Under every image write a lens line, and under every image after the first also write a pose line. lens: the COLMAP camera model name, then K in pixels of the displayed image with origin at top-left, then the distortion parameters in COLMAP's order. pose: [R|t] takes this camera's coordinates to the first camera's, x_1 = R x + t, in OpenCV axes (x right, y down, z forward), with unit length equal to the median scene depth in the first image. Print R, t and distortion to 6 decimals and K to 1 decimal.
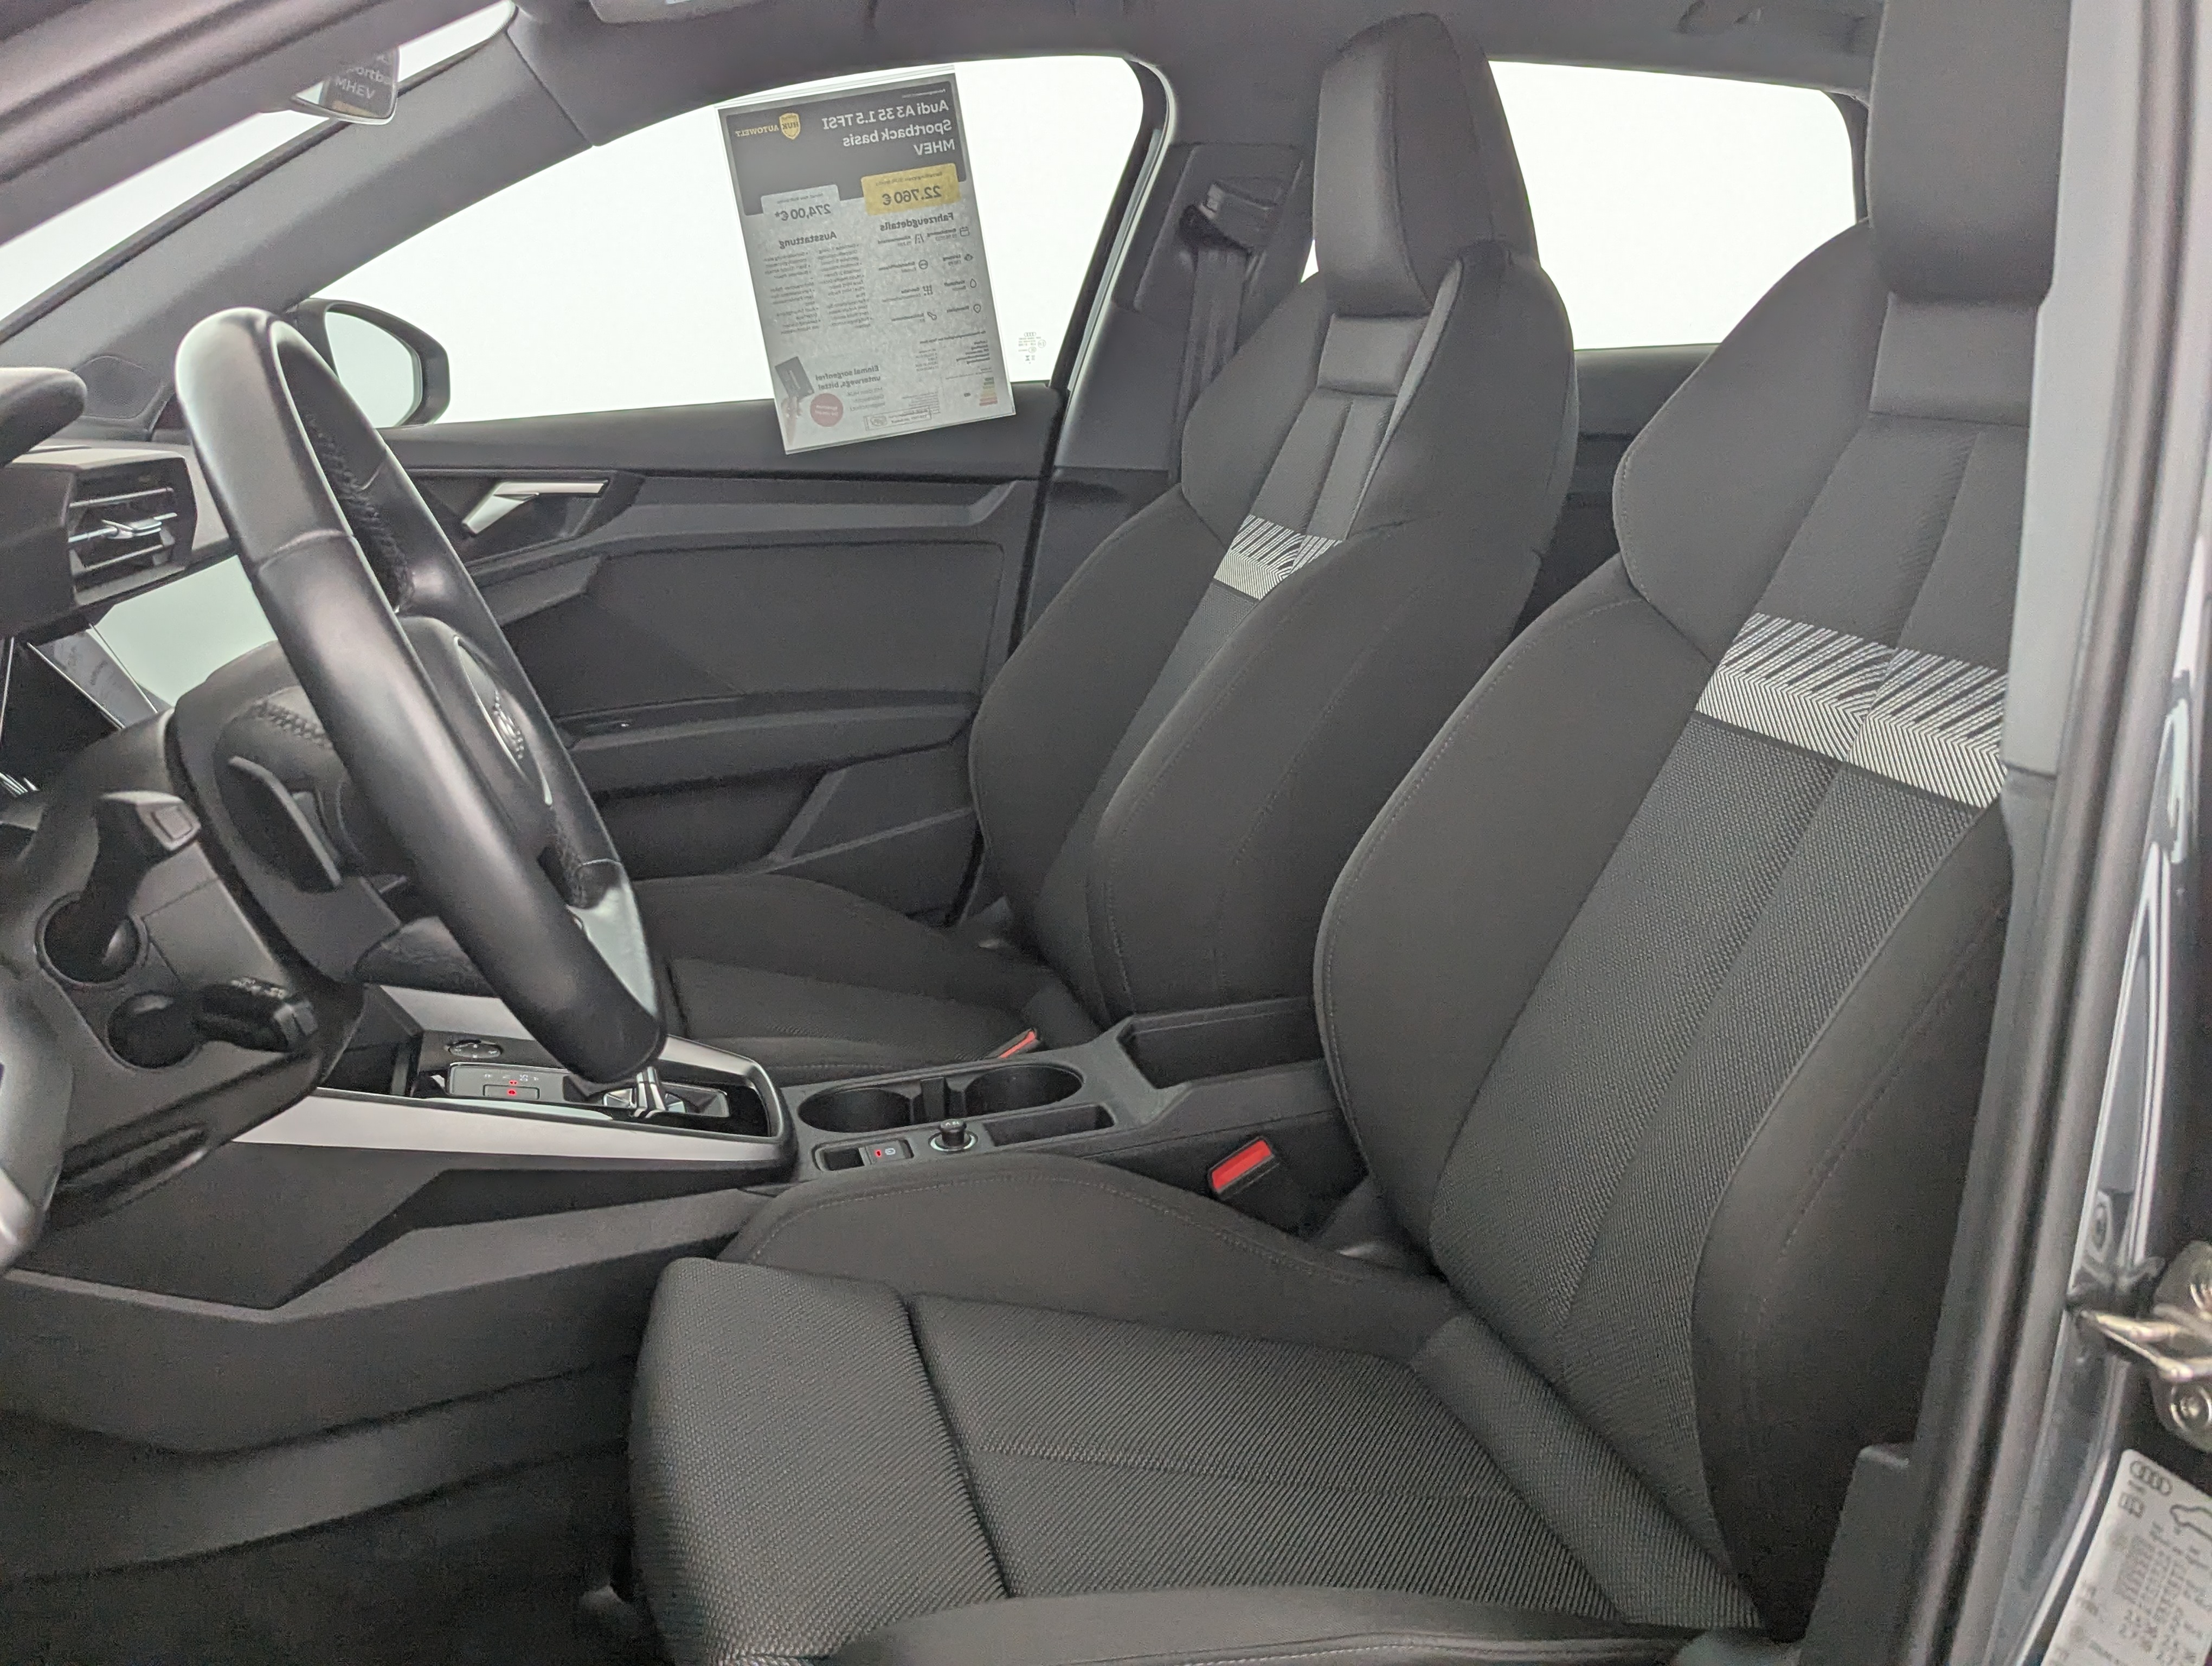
lens RADIAL K [[2062.2, 0, 1110.0], [0, 2062.2, 825.8], [0, 0, 1]] dist [0.008437, 0.009010]
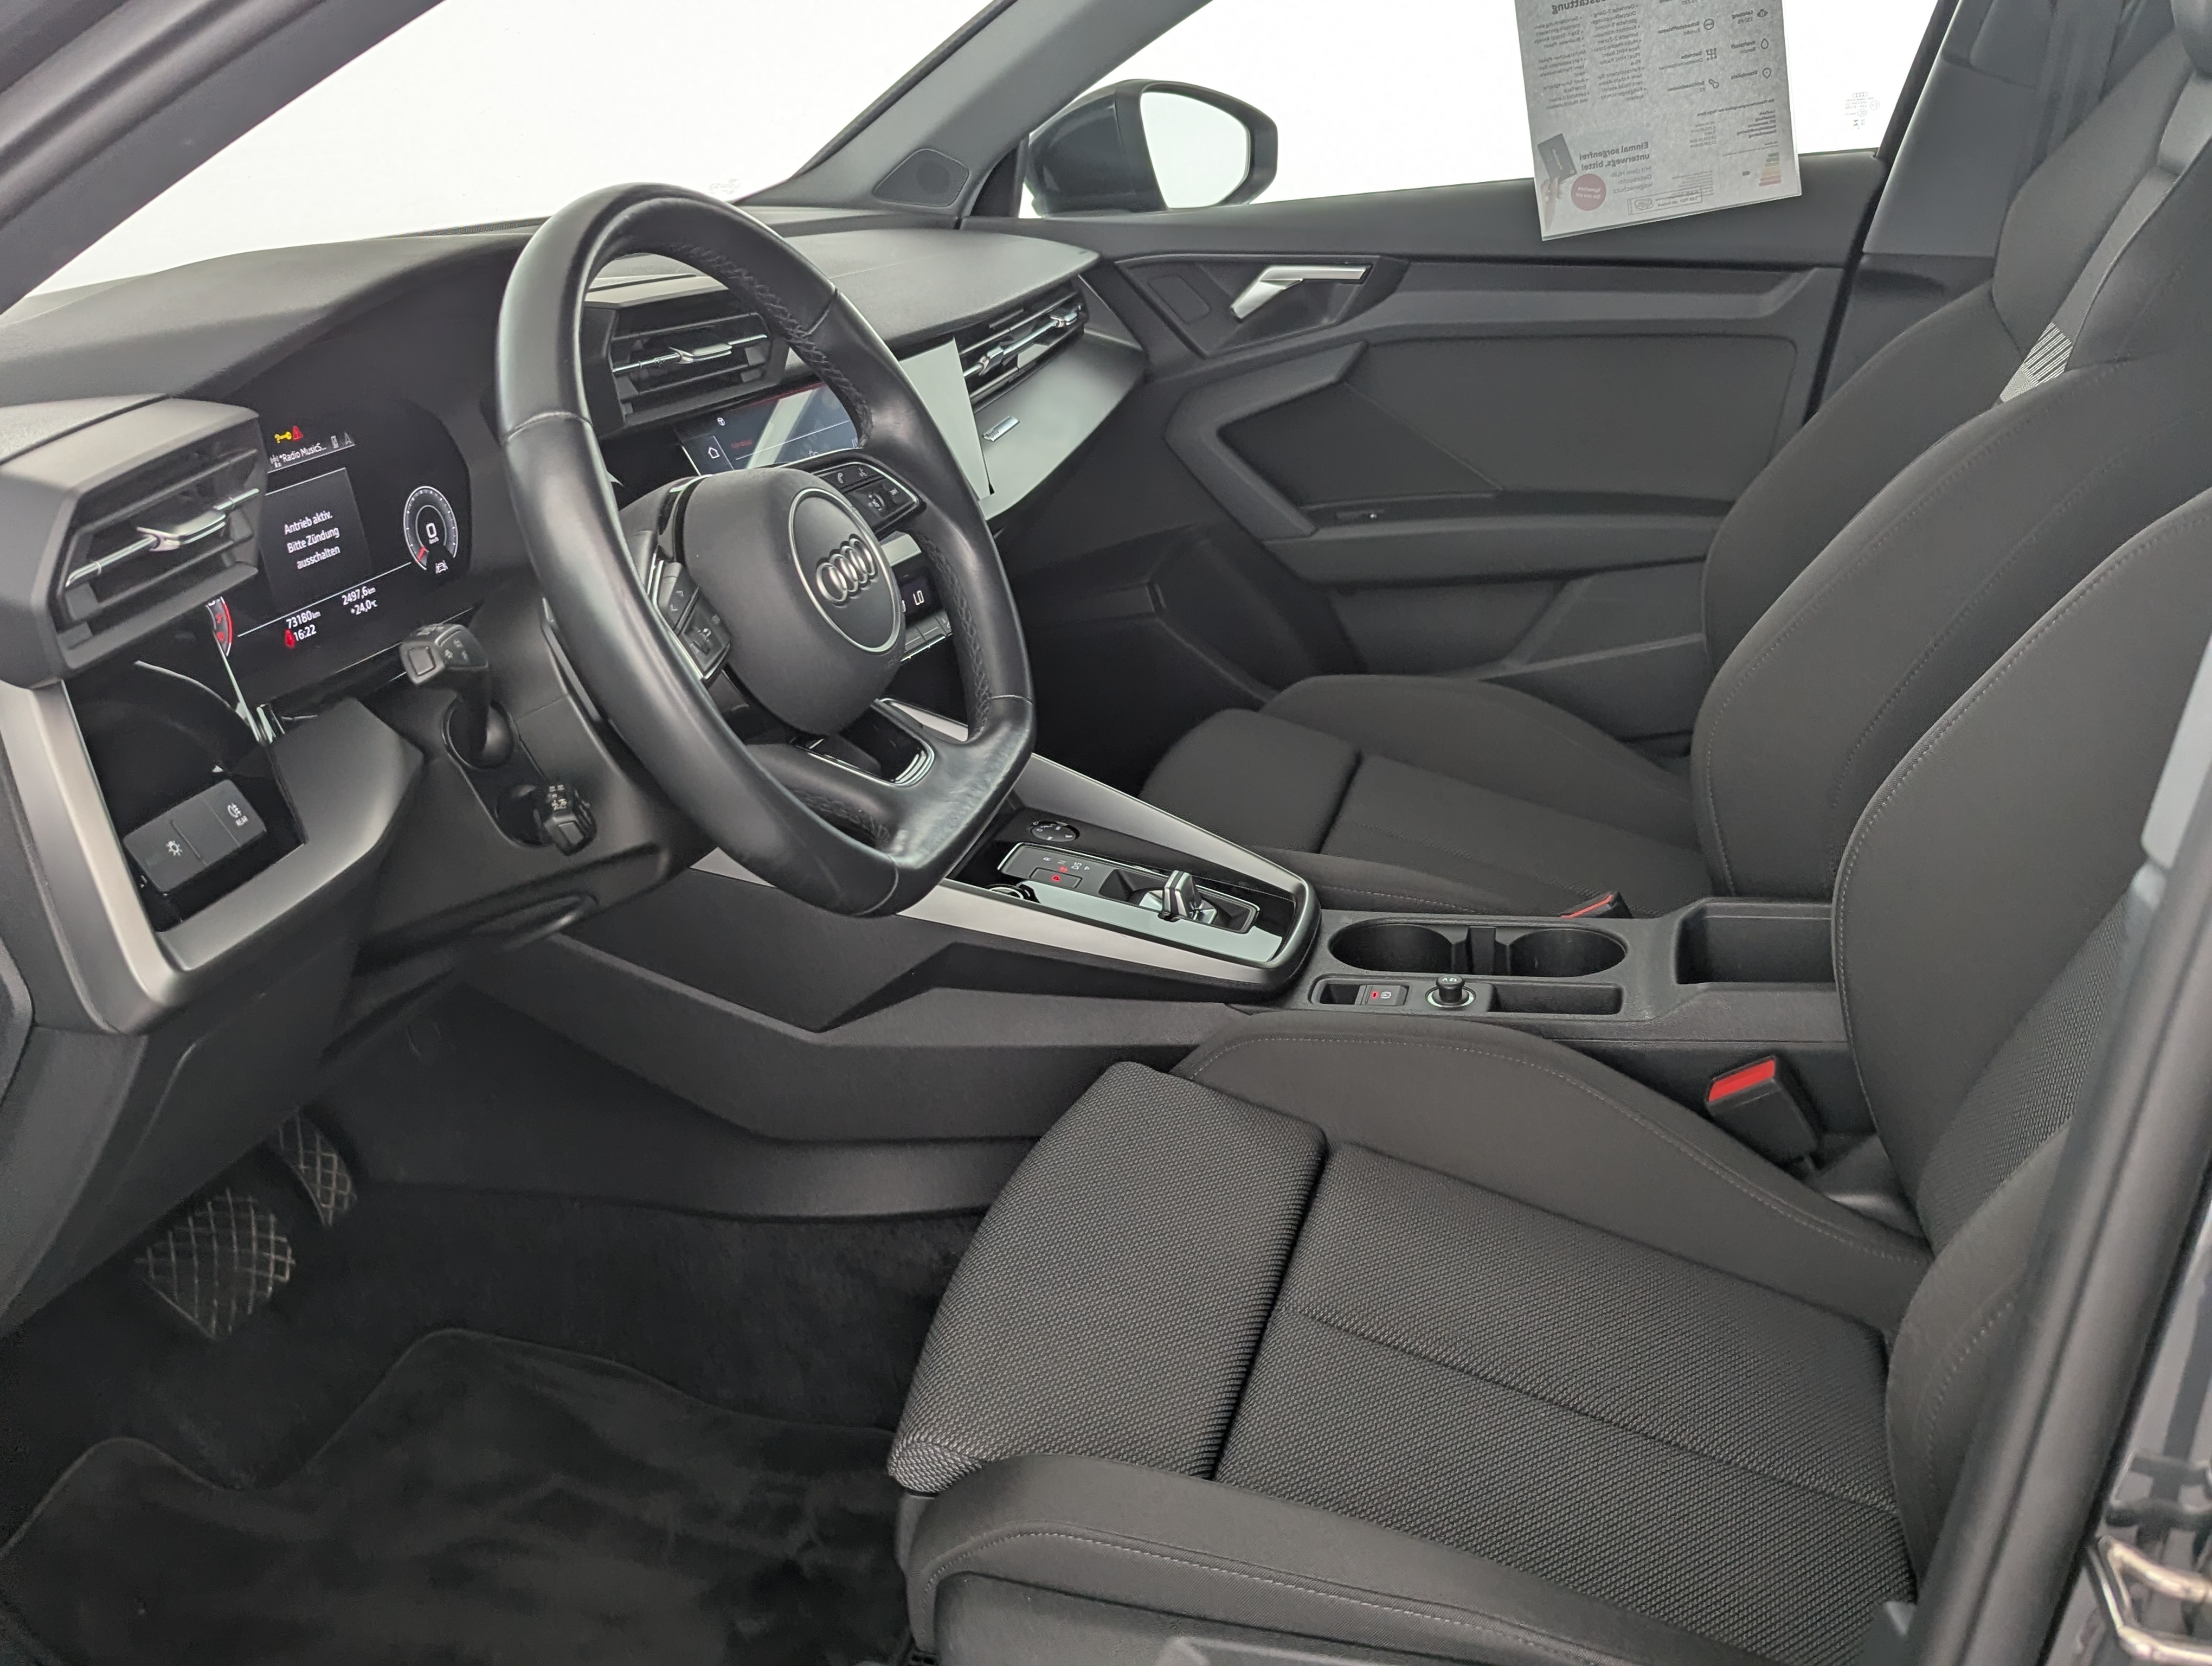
lens RADIAL K [[2054.5, 0, 1112.9], [0, 2054.5, 827.1], [0, 0, 1]] dist [0.080939, -0.122999]
pose [[0.862012, 0.149985, -0.484189, 0.174926], [-0.084832, 0.984436, 0.153915, -0.045151], [0.499738, -0.091601, 0.861319, 0.058990]]
